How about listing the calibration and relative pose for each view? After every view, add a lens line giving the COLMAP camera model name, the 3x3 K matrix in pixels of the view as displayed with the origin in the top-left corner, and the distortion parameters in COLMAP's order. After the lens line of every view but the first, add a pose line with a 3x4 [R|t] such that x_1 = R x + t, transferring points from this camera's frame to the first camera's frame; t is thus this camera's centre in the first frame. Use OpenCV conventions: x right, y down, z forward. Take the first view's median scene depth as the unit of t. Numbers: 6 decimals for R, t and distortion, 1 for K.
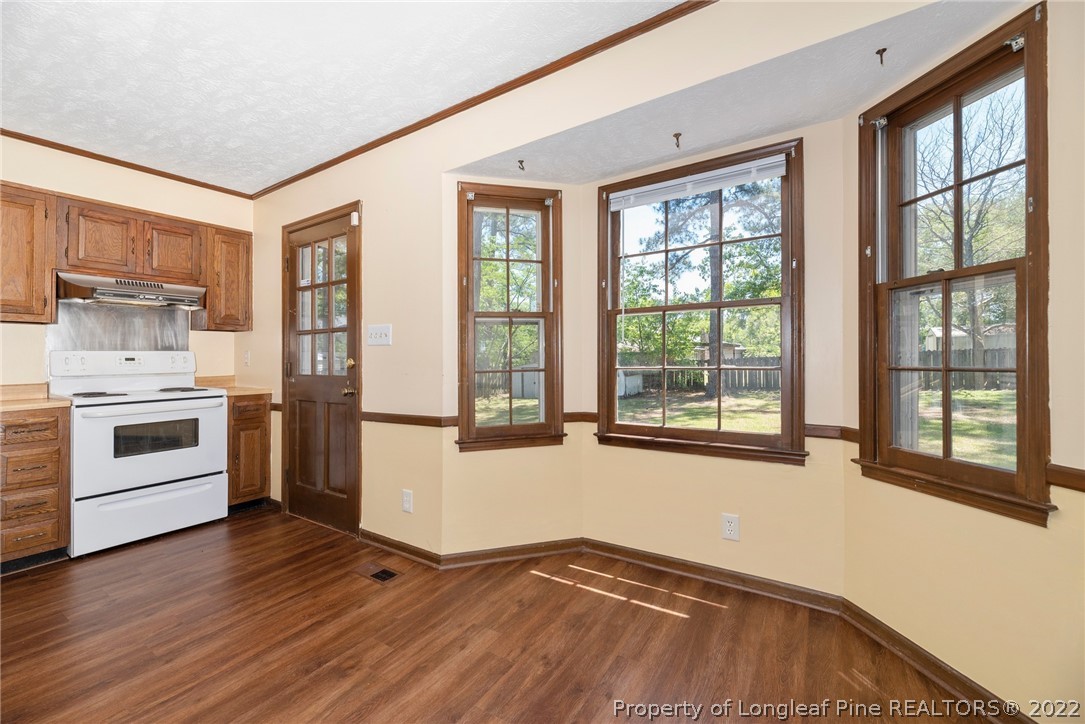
lens RADIAL K [[444.6, 0, 538.7], [0, 444.6, 354.5], [0, 0, 1]] dist [0.002188, -0.000237]
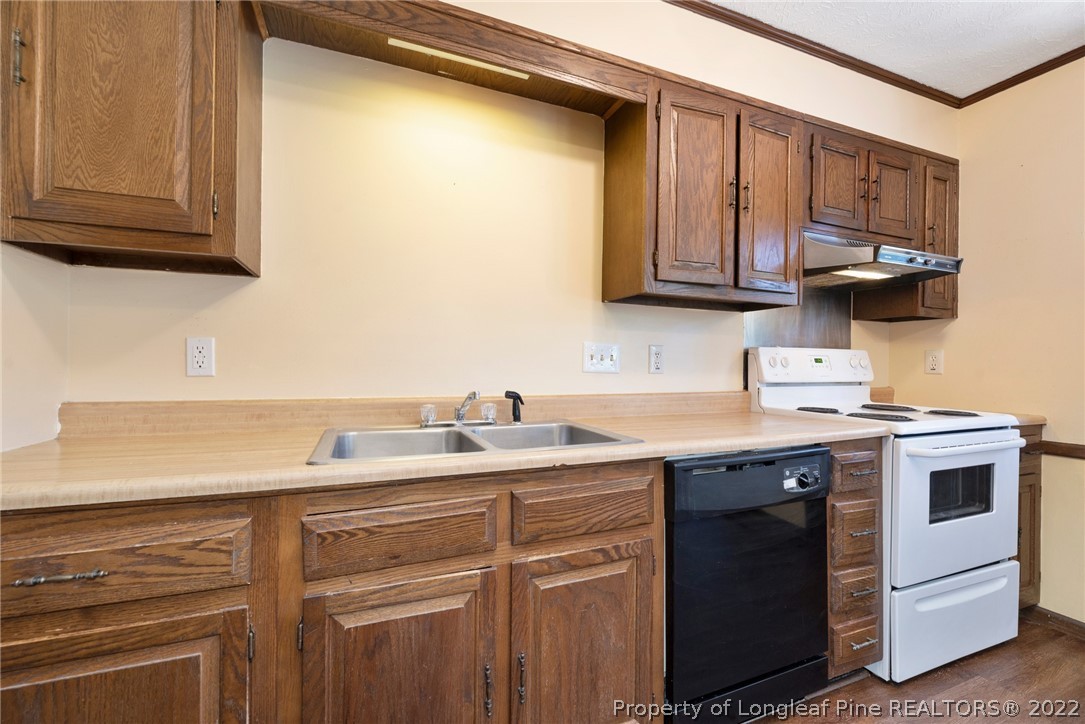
lens RADIAL K [[456.5, 0, 537.8], [0, 456.5, 364.2], [0, 0, 1]] dist [-0.006030, -0.000301]
pose [[0.830602, 0.012623, -0.556724, -0.949085], [-0.011564, 0.999918, 0.005419, 0.017343], [0.556747, 0.001937, 0.830680, 0.180856]]
